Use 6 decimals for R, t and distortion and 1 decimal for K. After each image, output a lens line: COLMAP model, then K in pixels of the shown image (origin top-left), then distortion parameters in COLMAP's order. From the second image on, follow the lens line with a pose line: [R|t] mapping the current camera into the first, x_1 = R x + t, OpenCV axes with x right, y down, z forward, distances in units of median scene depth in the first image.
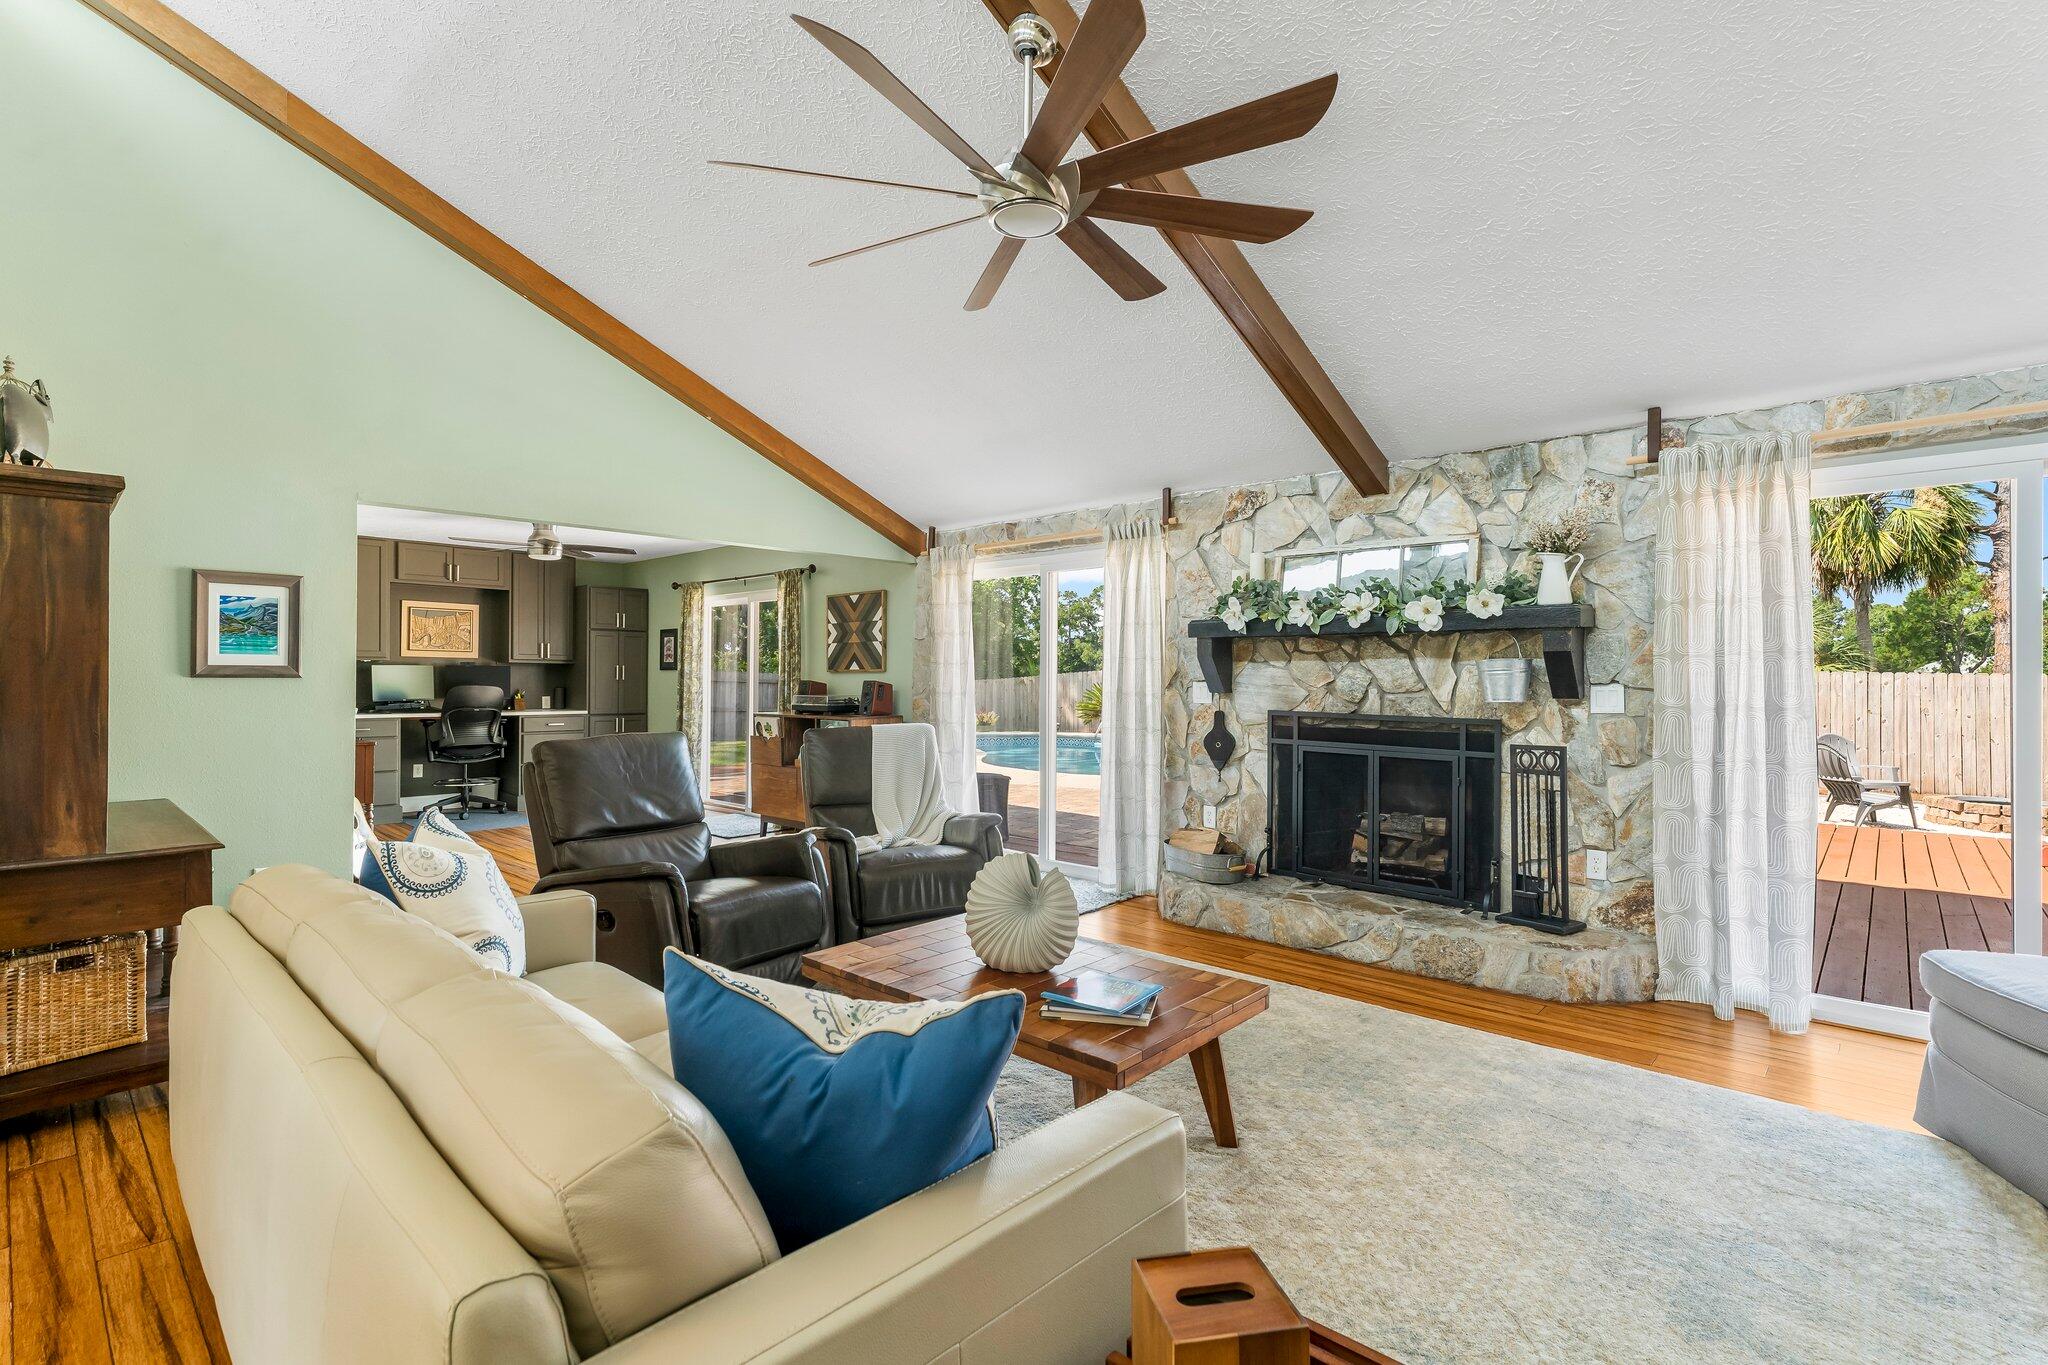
lens RADIAL K [[929.0, 0, 1040.6], [0, 929.0, 673.3], [0, 0, 1]] dist [0.000467, 0.000565]
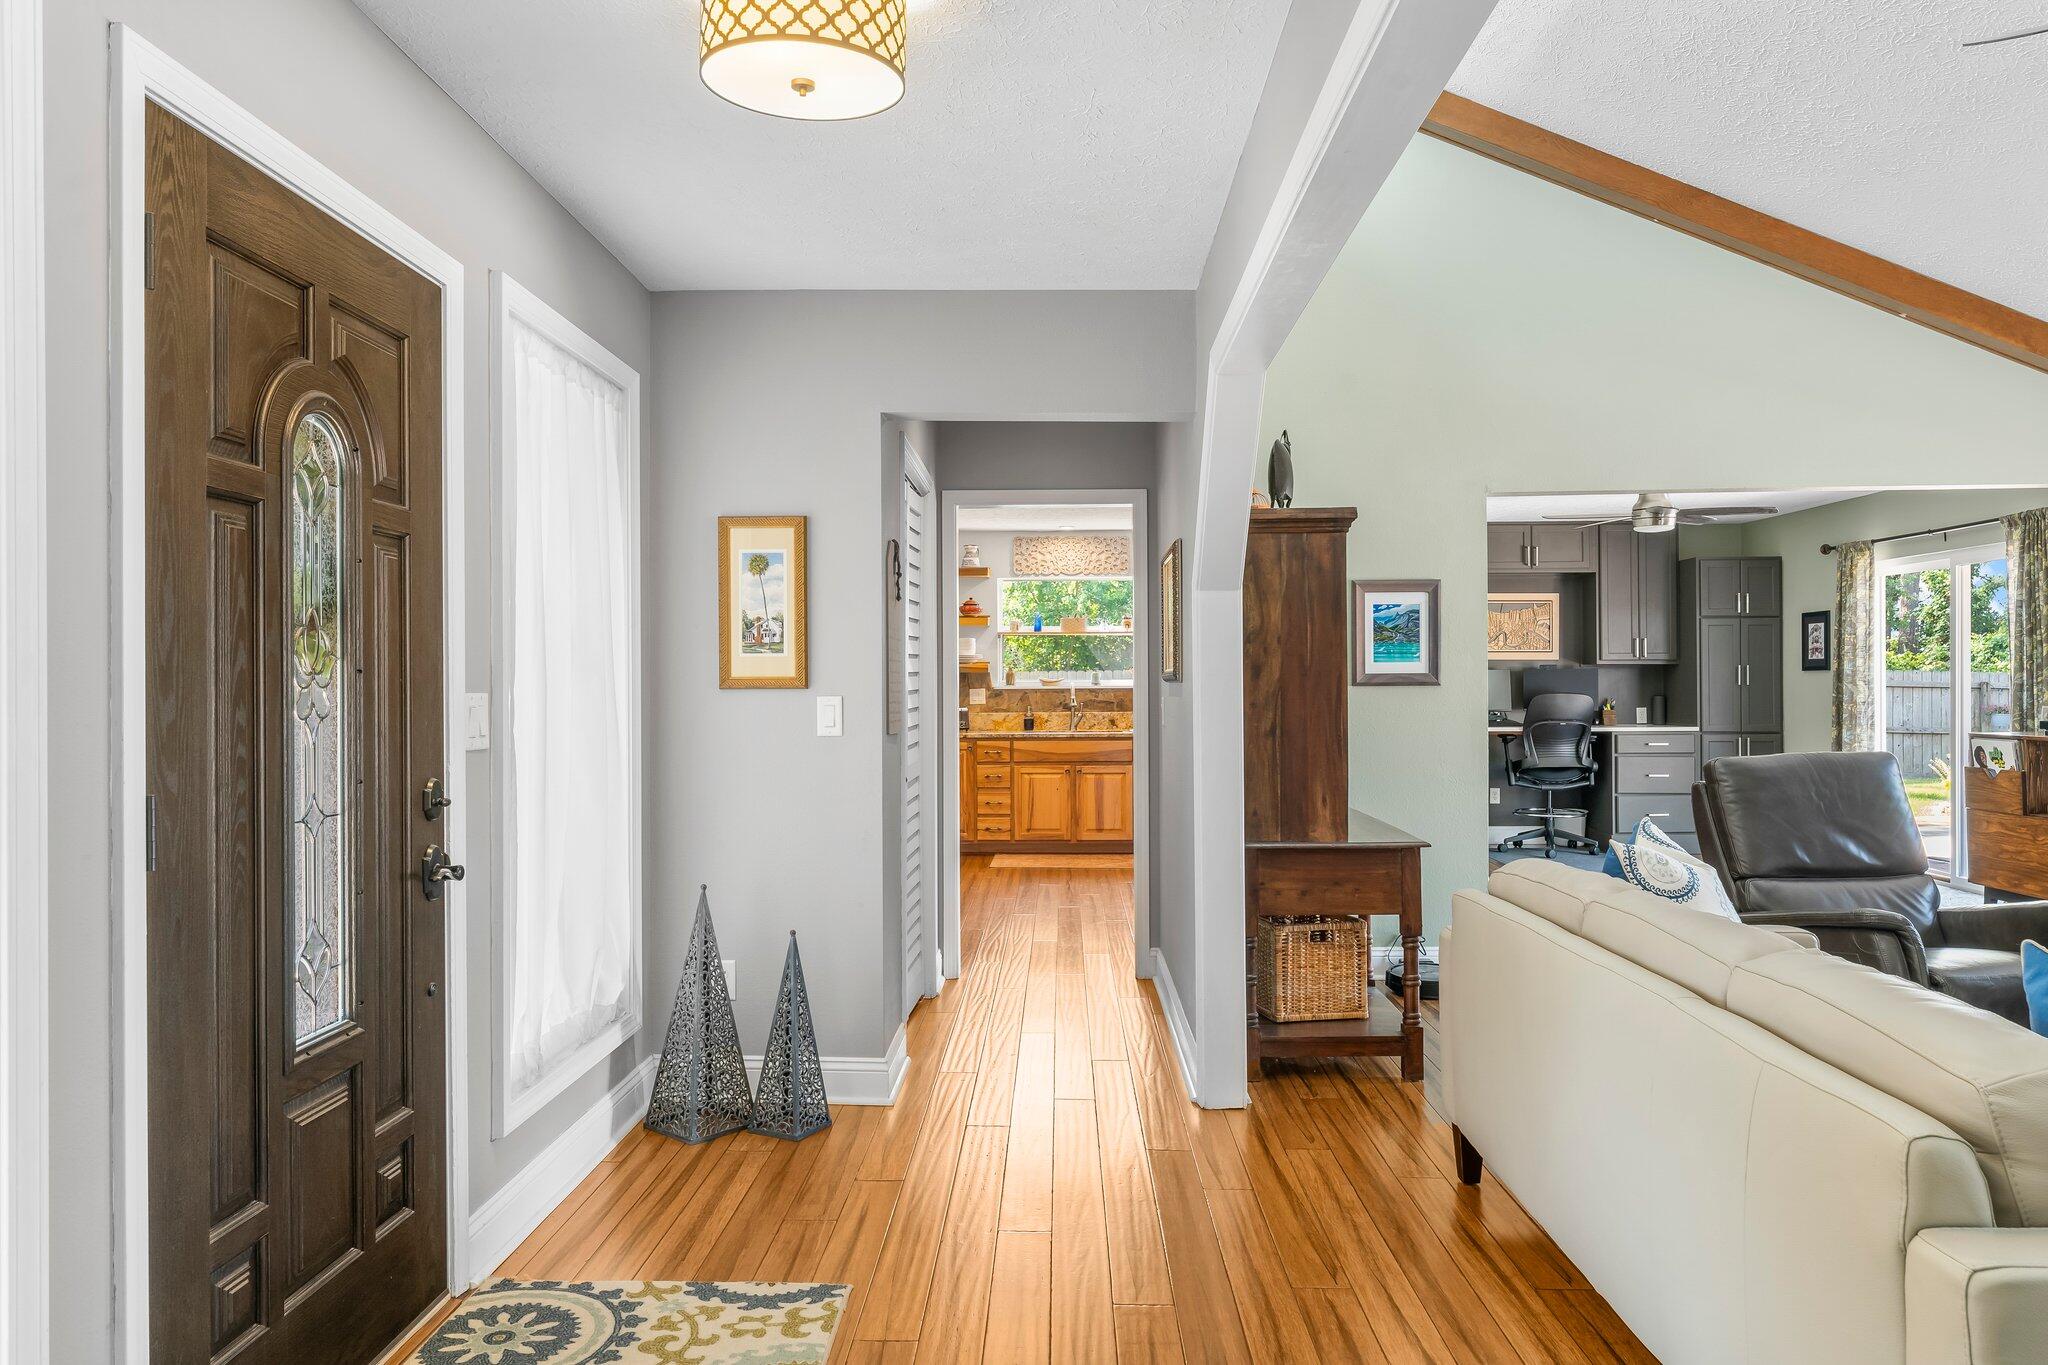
lens RADIAL K [[1363.4, 0, 1042.5], [0, 1363.4, 681.7], [0, 0, 1]] dist [0.000228, 0.001274]
pose [[0.645187, -0.011103, -0.763944, 0.014381], [0.014157, 0.999896, -0.002576, -0.001138], [0.763893, -0.009153, 0.645278, -0.212567]]
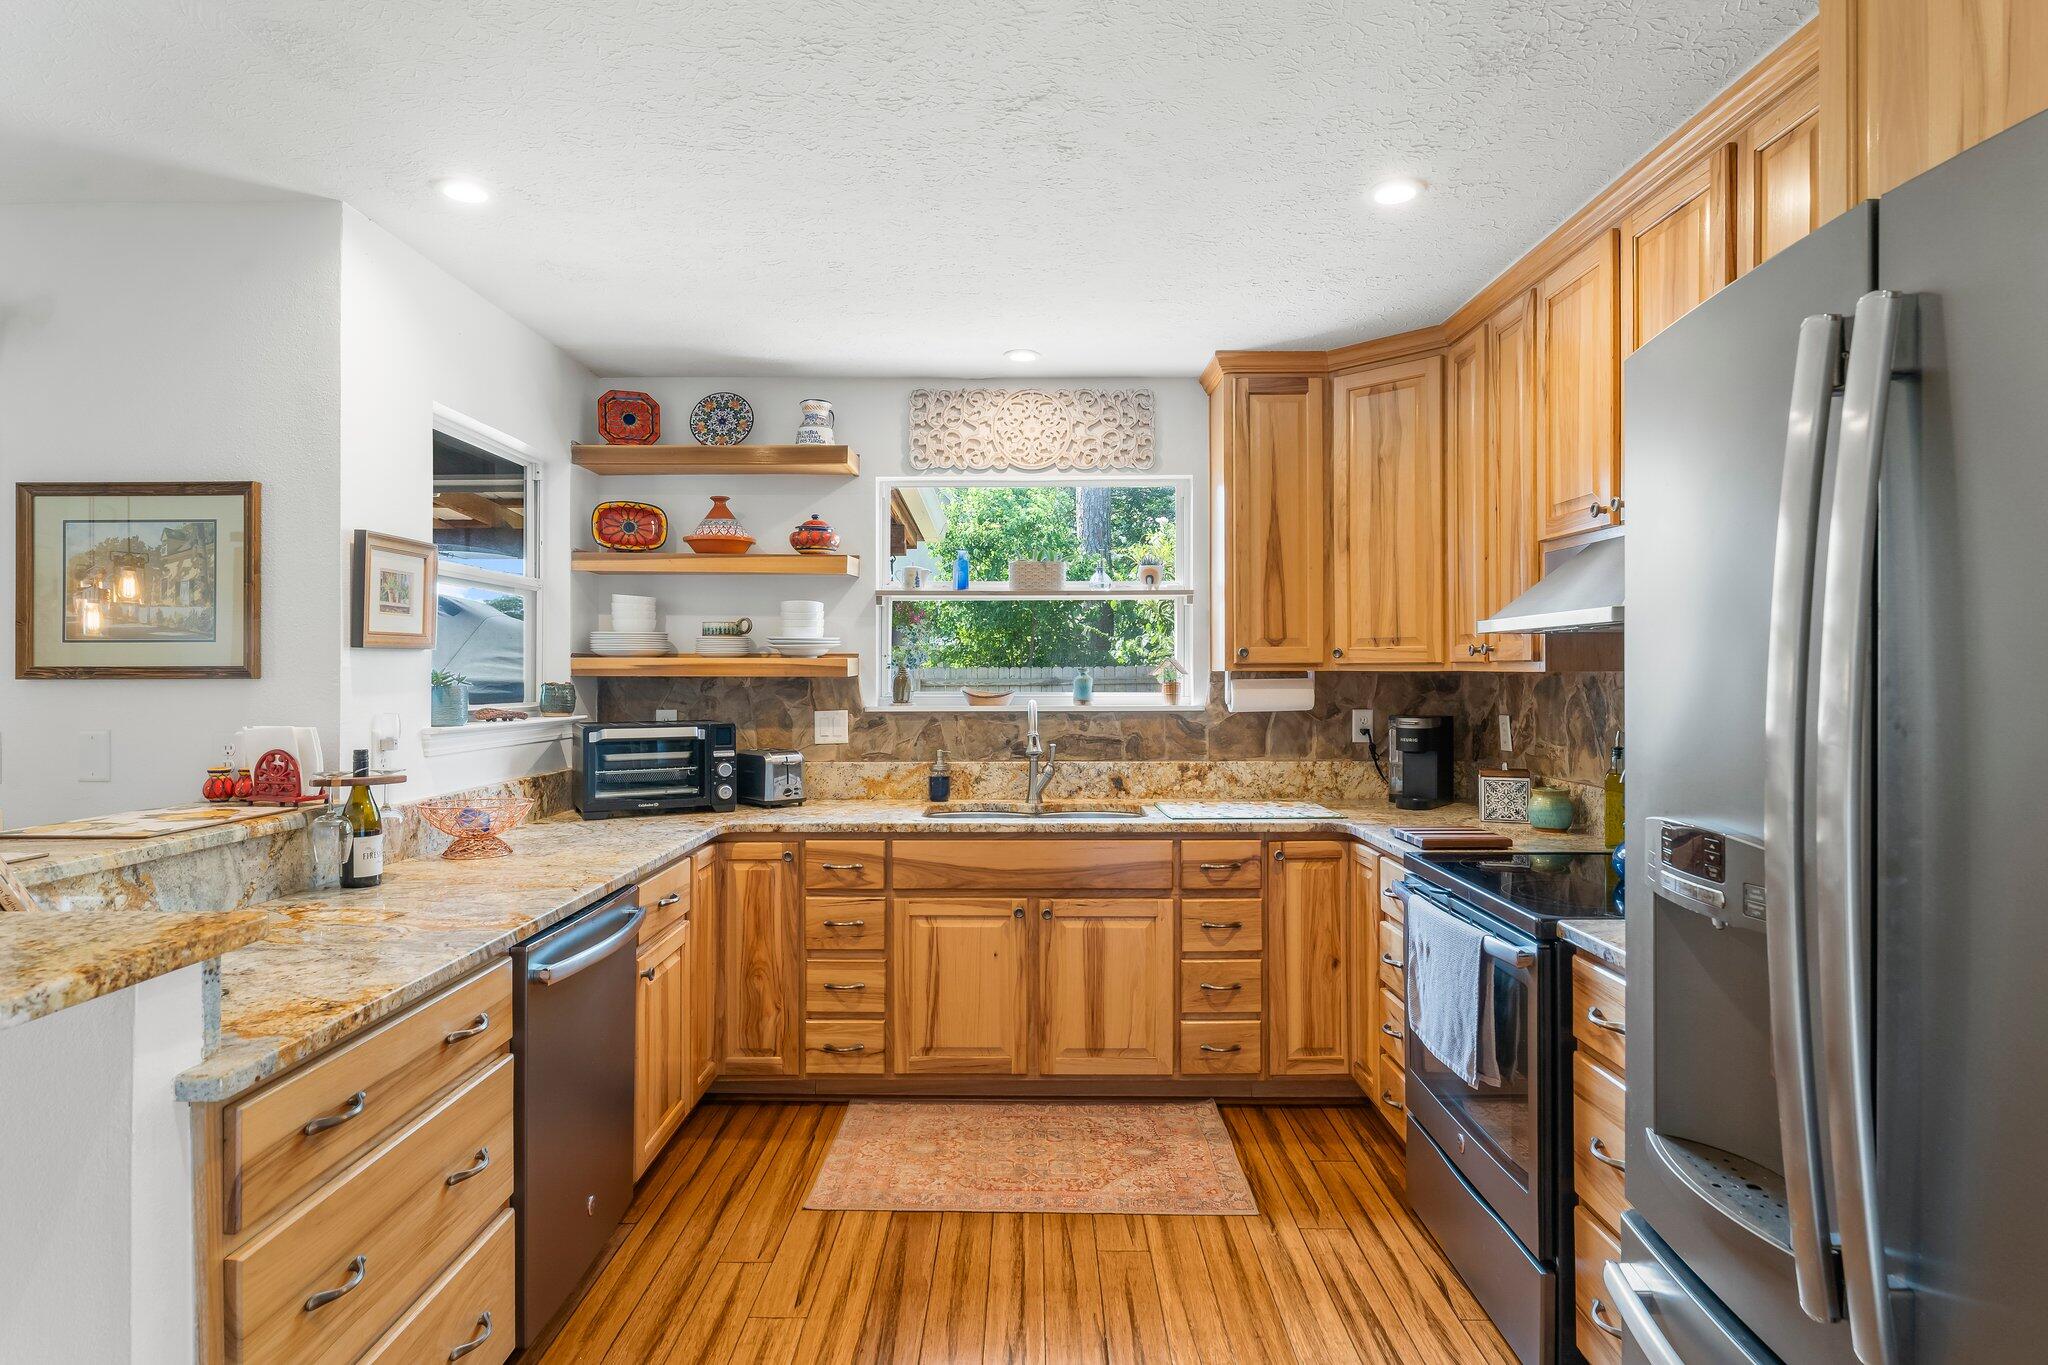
lens RADIAL K [[1100.3, 0, 1024.7], [0, 1100.3, 673.8], [0, 0, 1]] dist [-0.000894, -0.004853]
pose [[0.653550, -0.007714, -0.756844, -1.039055], [0.009181, 0.999955, -0.002264, -0.022348], [0.756828, -0.005469, 0.653592, 0.721750]]
